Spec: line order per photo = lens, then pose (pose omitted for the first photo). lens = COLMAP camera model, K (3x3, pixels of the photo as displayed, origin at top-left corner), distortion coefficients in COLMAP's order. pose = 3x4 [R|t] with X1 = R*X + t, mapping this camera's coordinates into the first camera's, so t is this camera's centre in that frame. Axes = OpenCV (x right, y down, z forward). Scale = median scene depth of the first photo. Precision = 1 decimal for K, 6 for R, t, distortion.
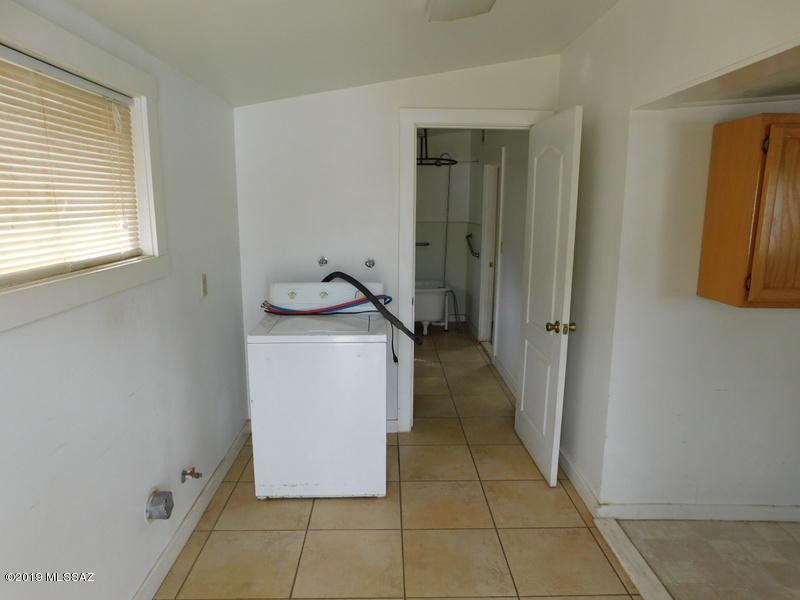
lens RADIAL K [[521.1, 0, 404.2], [0, 521.1, 298.2], [0, 0, 1]] dist [-0.066194, 0.042642]
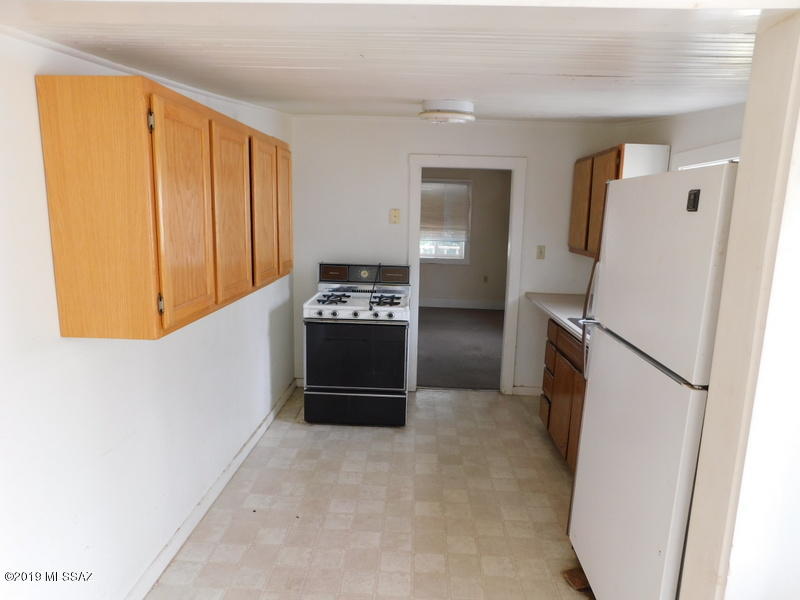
lens RADIAL K [[521.1, 0, 404.2], [0, 521.1, 298.2], [0, 0, 1]] dist [-0.066194, 0.042642]
pose [[0.060992, -0.176241, 0.982456, -0.046010], [0.162111, 0.972969, 0.164475, -0.105998], [-0.984886, 0.149236, 0.087914, 0.577041]]
